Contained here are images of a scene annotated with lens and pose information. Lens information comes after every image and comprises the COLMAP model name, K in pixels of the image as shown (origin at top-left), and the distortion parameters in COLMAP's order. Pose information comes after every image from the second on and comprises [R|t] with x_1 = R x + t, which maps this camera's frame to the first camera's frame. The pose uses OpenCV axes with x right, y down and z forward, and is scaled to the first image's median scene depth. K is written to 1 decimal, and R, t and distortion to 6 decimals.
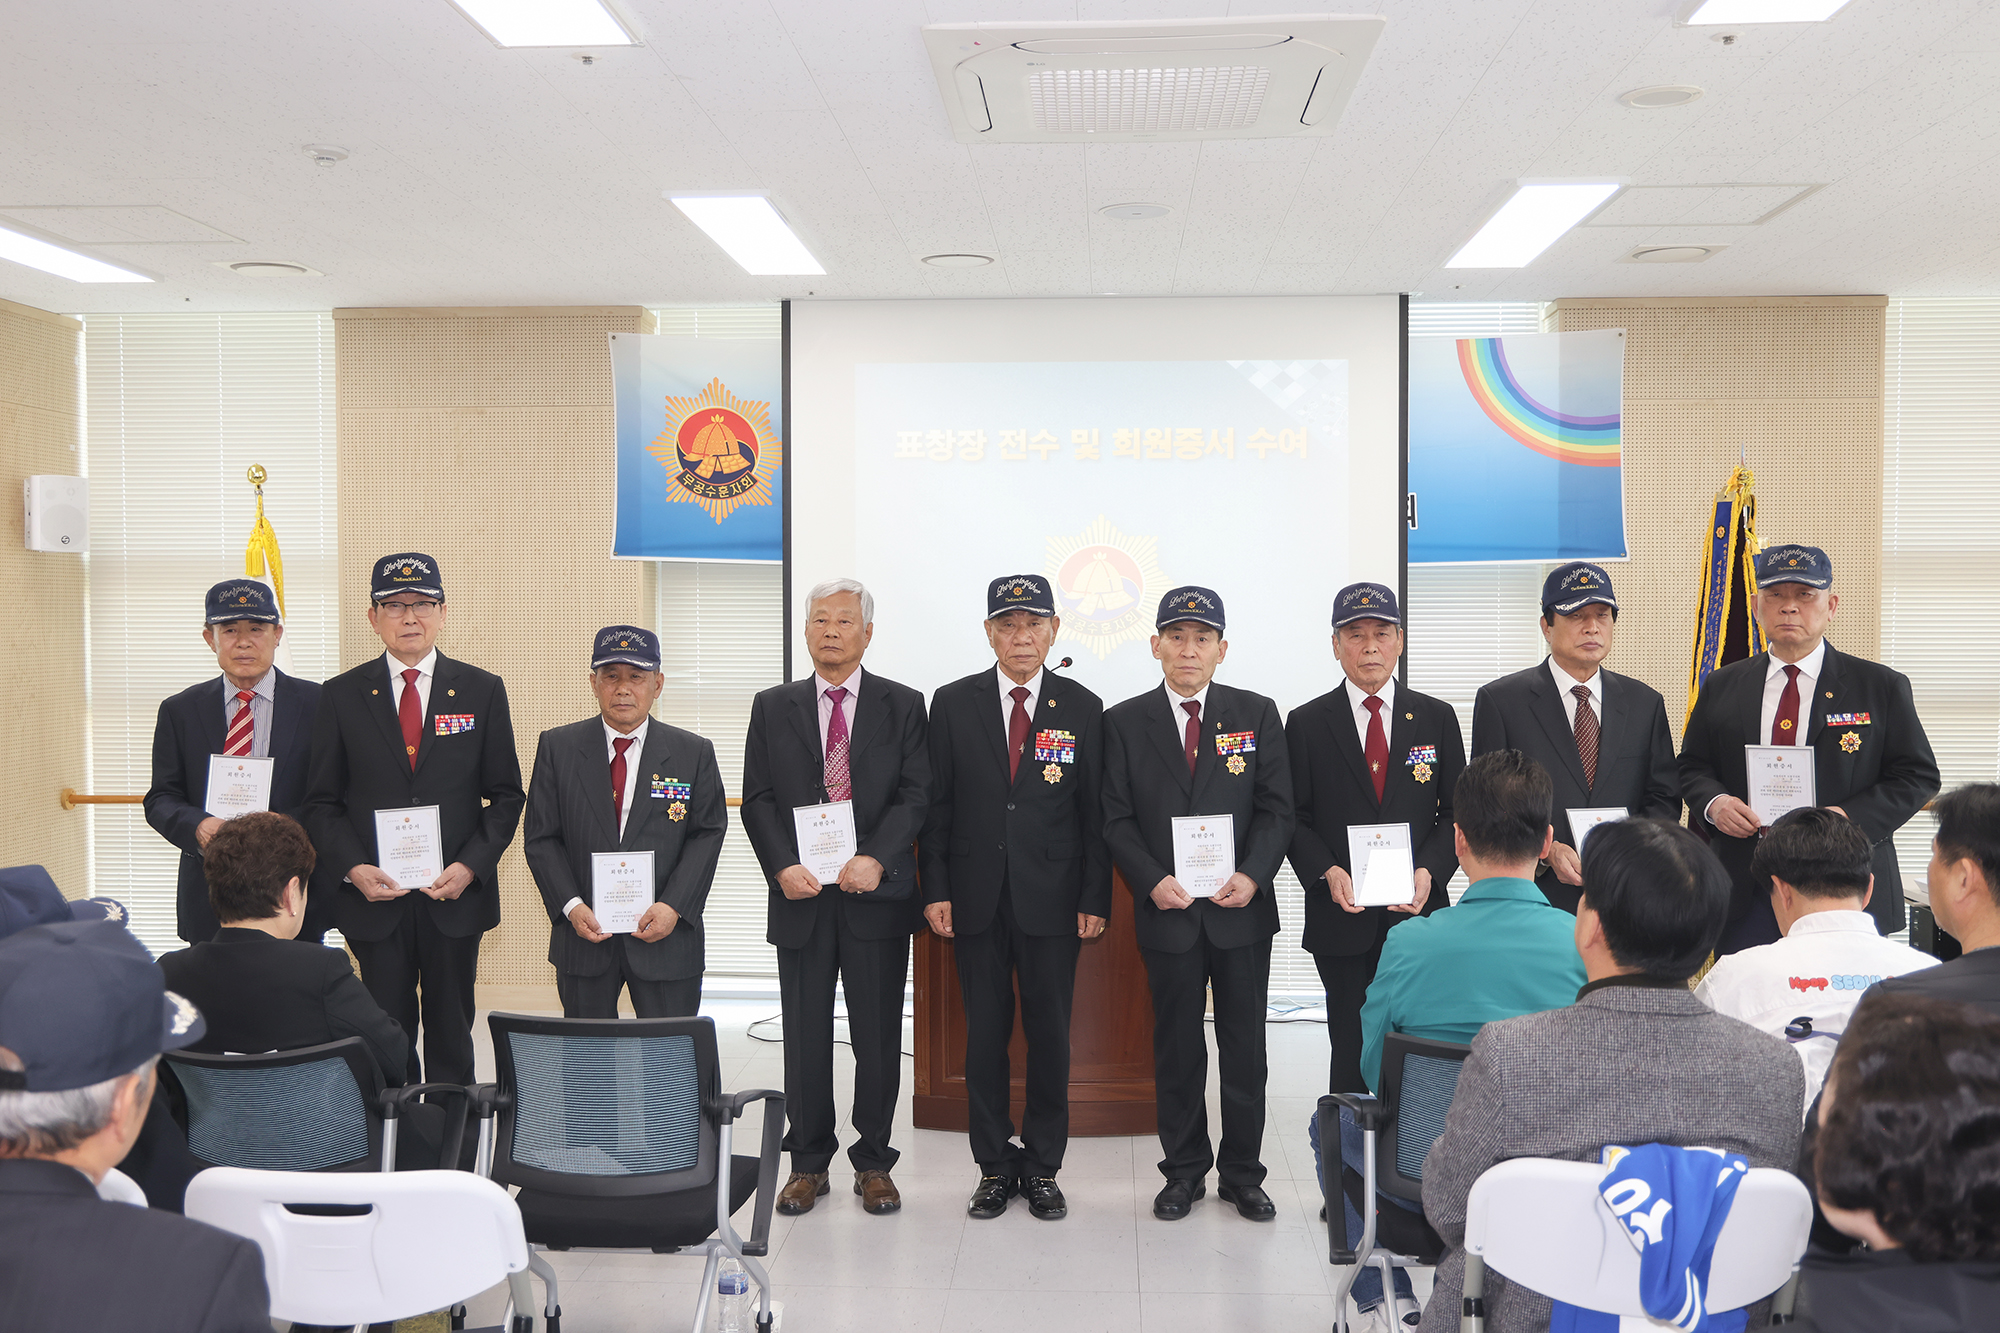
lens RADIAL K [[1966.7, 0, 999.1], [0, 1966.7, 676.5], [0, 0, 1]] dist [-0.018408, 0.000000]
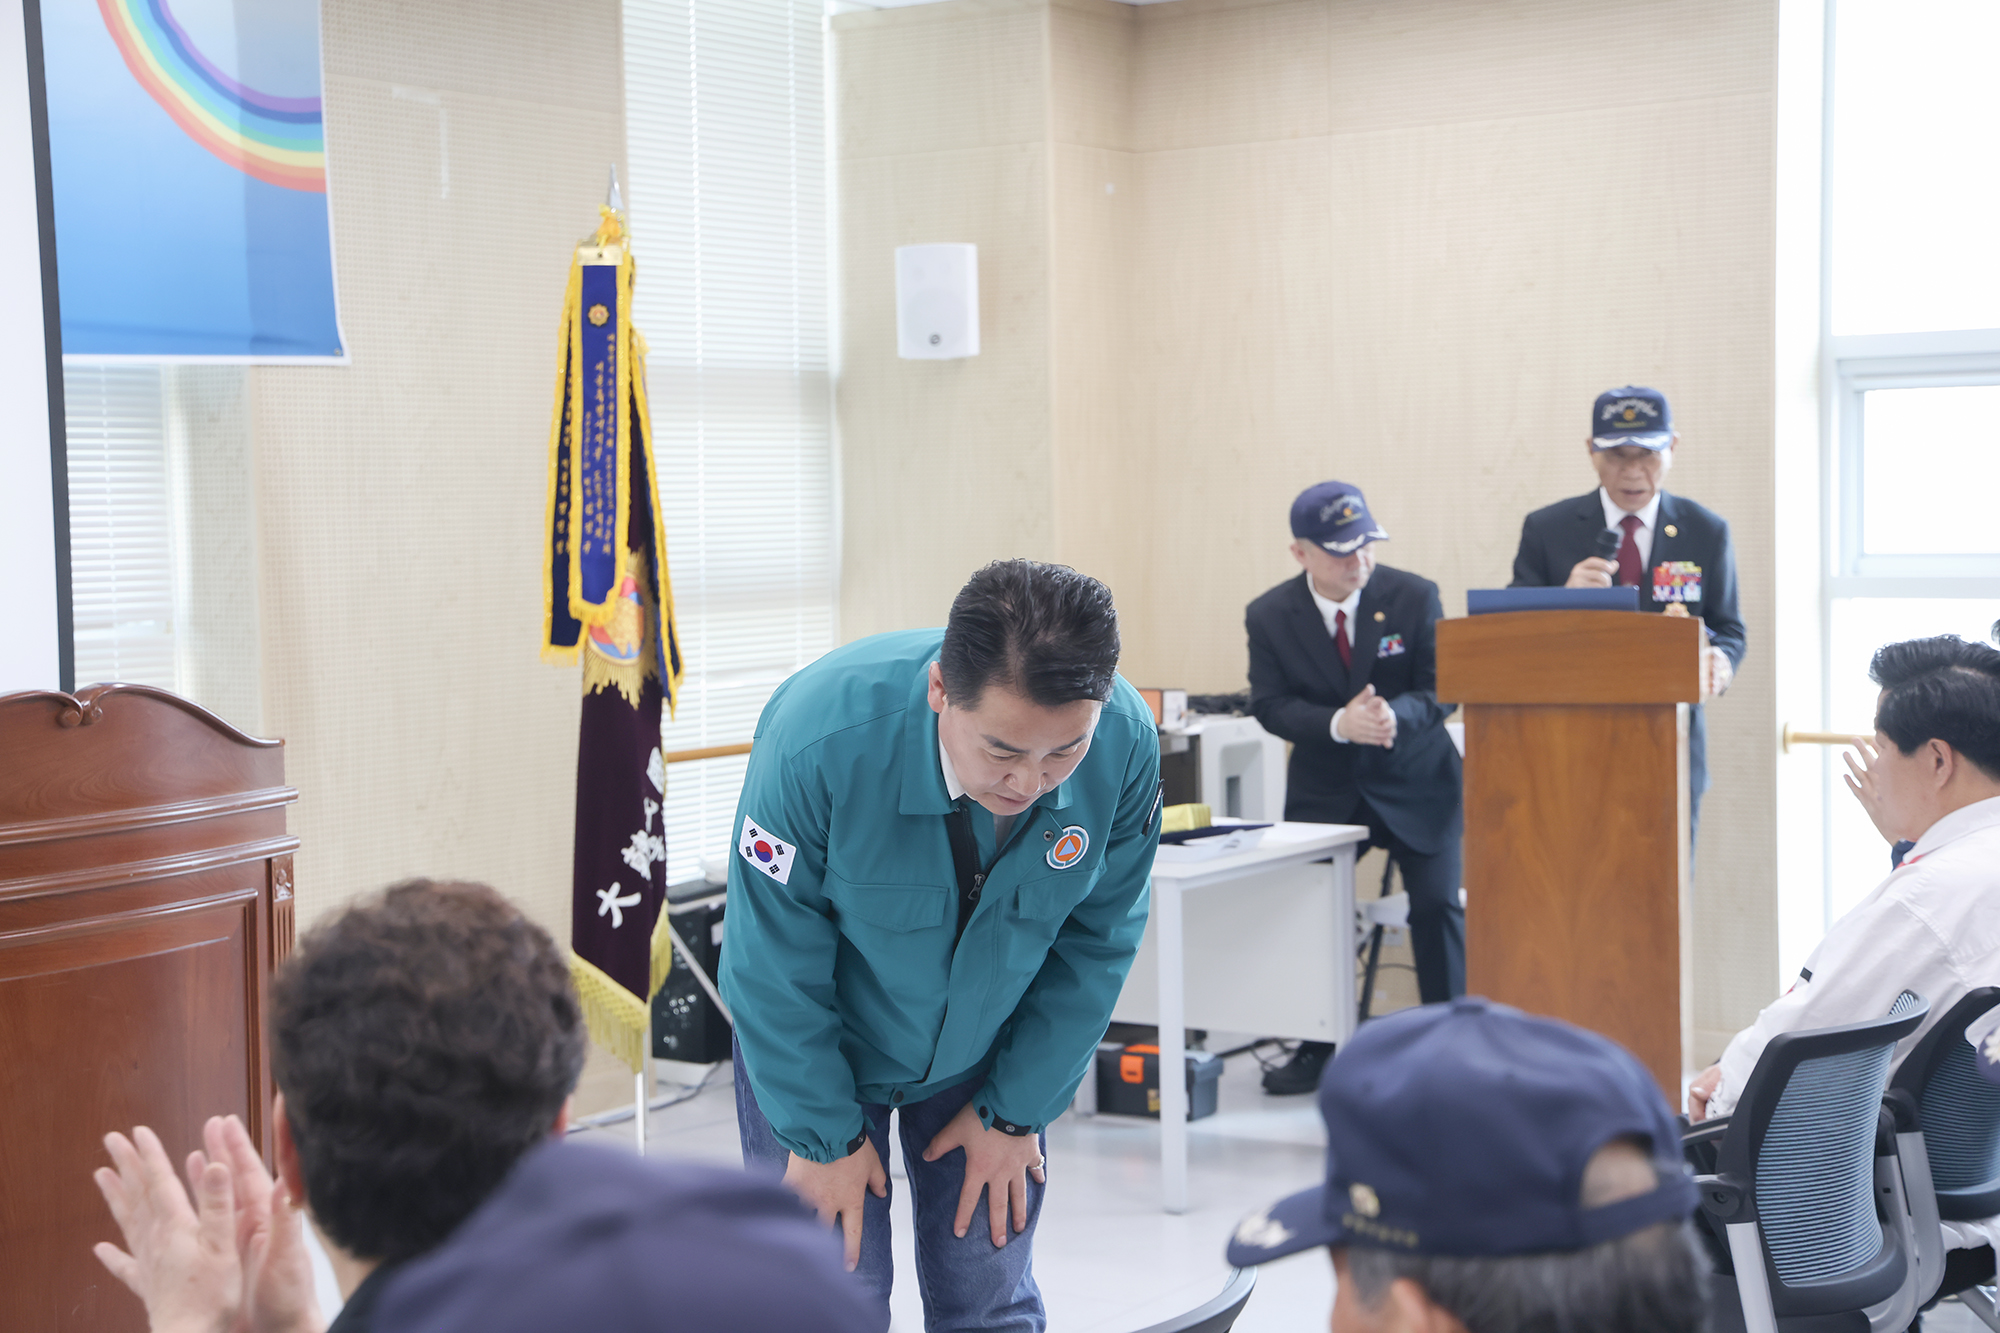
lens RADIAL K [[3210.3, 0, 984.8], [0, 3210.3, 680.3], [0, 0, 1]] dist [0.210488, 0.000000]
pose [[0.518539, -0.056647, 0.853176, -0.383997], [0.048890, 0.998135, 0.036557, 0.006717], [-0.853655, 0.022755, 0.520341, 0.362506]]
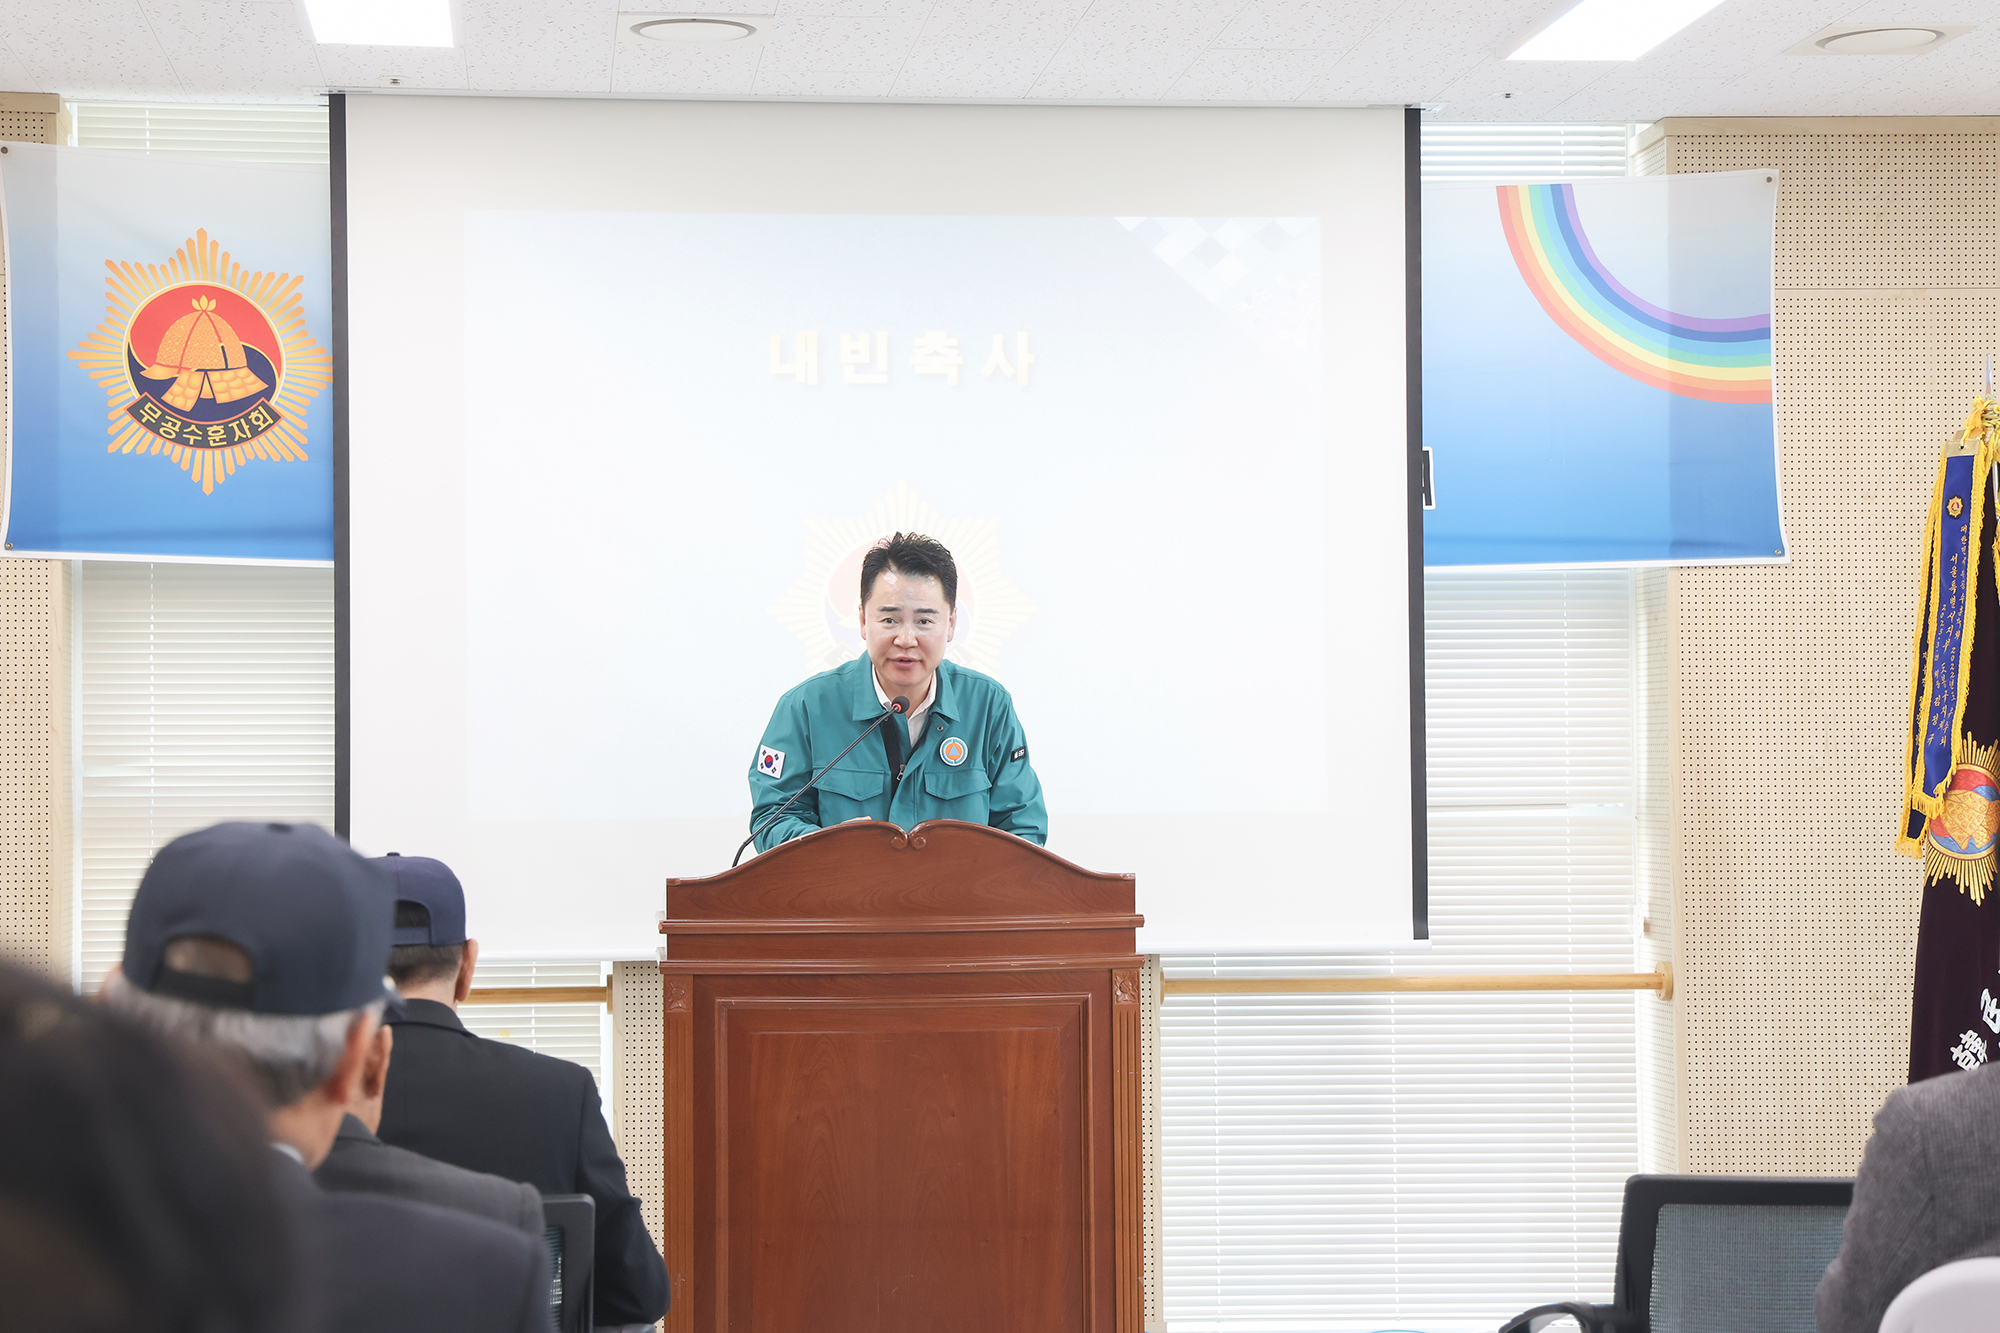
lens RADIAL K [[3912.5, 0, 984.3], [0, 3912.5, 649.0], [0, 0, 1]] dist [0.242173, 0.000000]
pose [[0.987021, -0.000963, 0.160589, -0.107964], [0.011055, 0.998017, -0.061965, 0.037840], [-0.160211, 0.062936, 0.985074, -0.127324]]
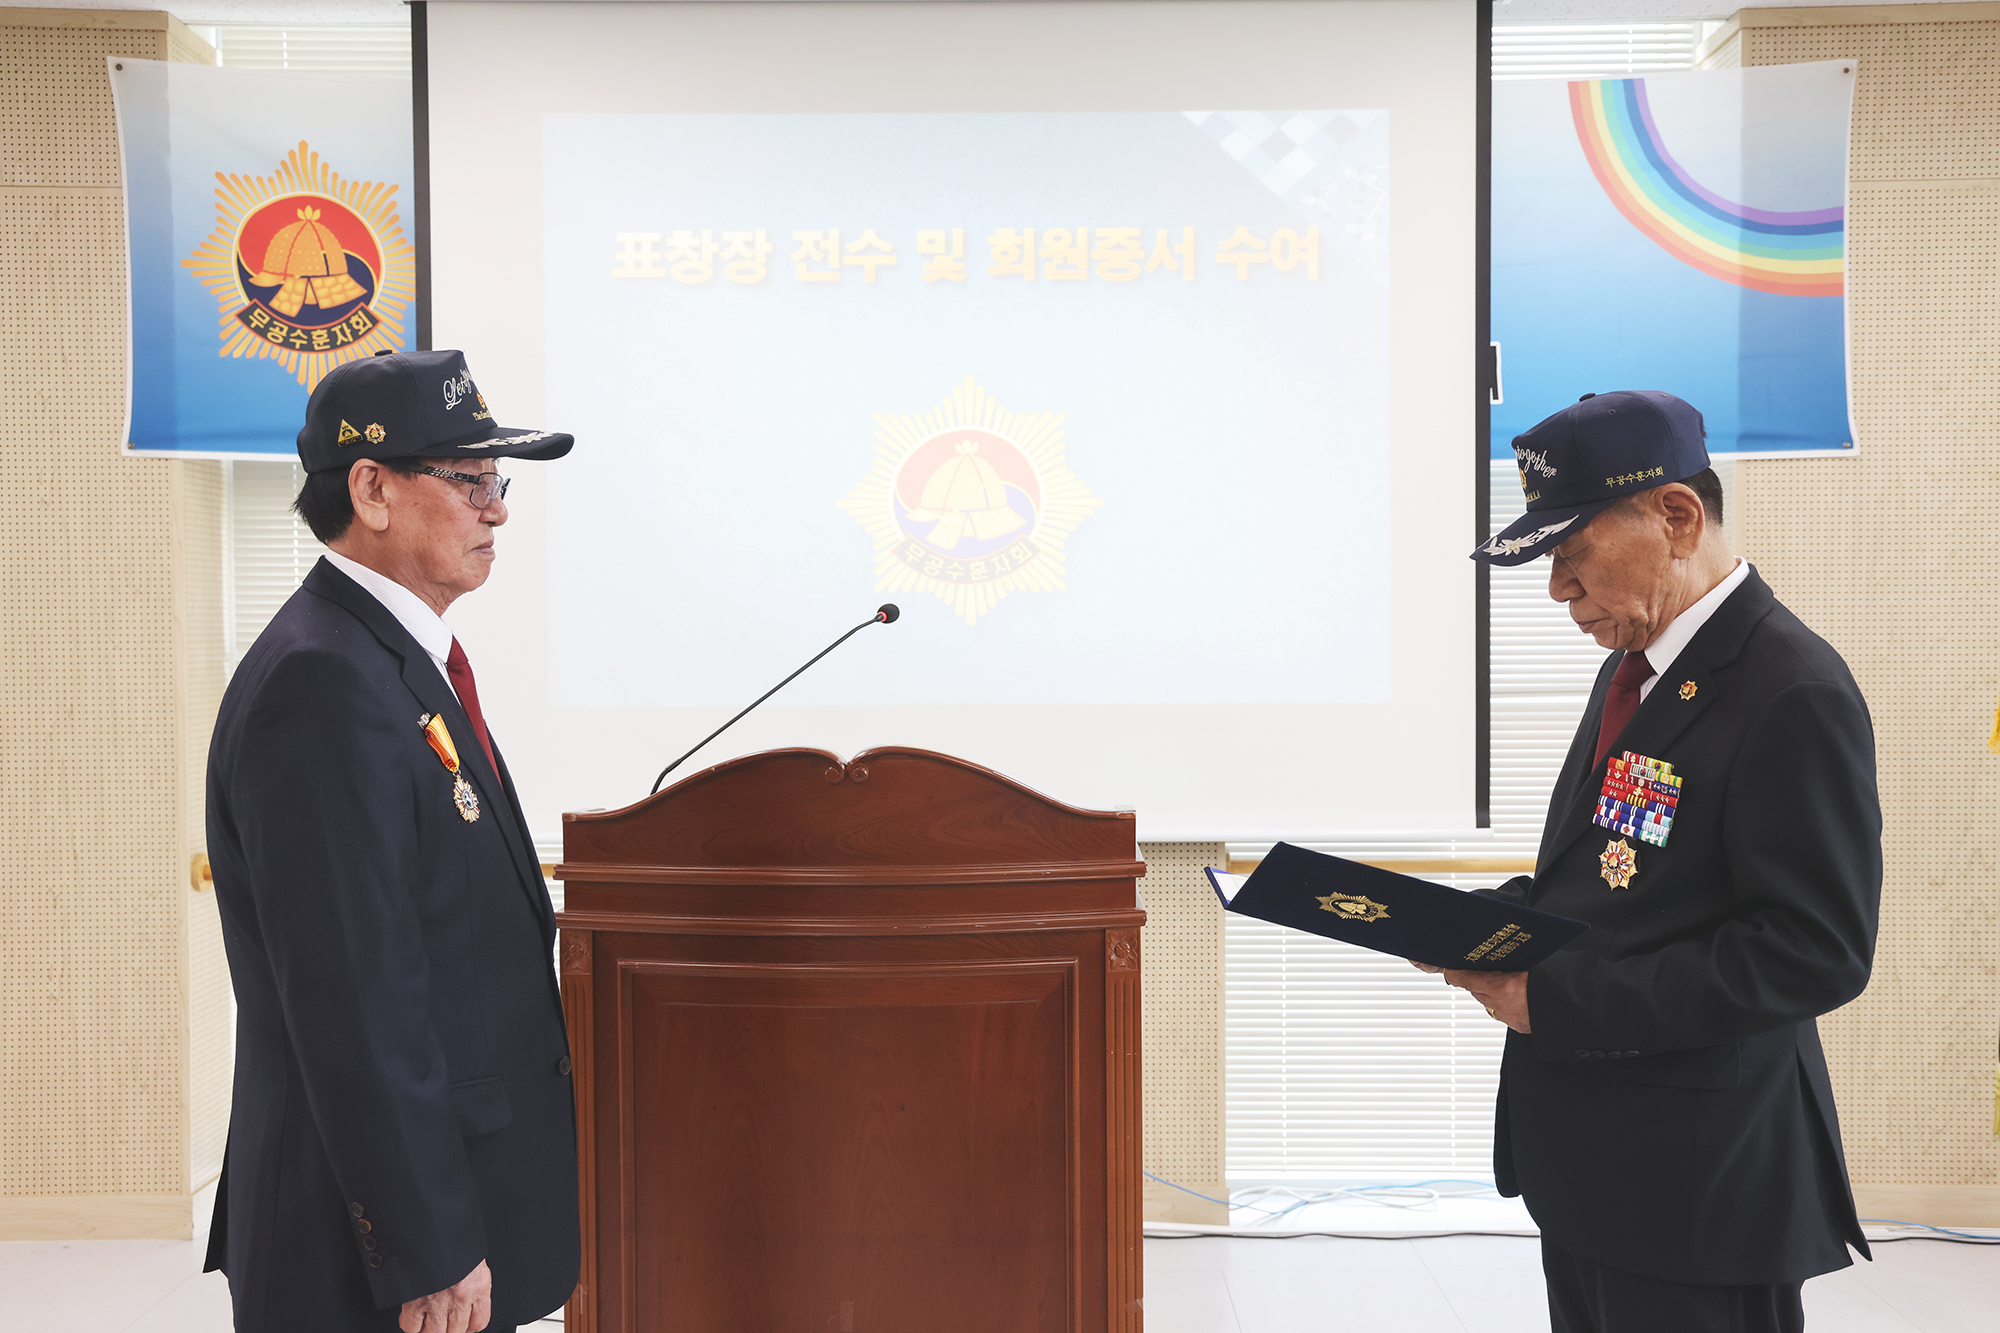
lens RADIAL K [[2041.5, 0, 1007.4], [0, 2041.5, 666.1], [0, 0, 1]] dist [0.048375, 0.000000]
pose [[0.998746, -0.004761, 0.049843, 0.032546], [0.005164, 0.999955, -0.007963, 0.008596], [-0.049803, 0.008211, 0.998725, 0.392316]]
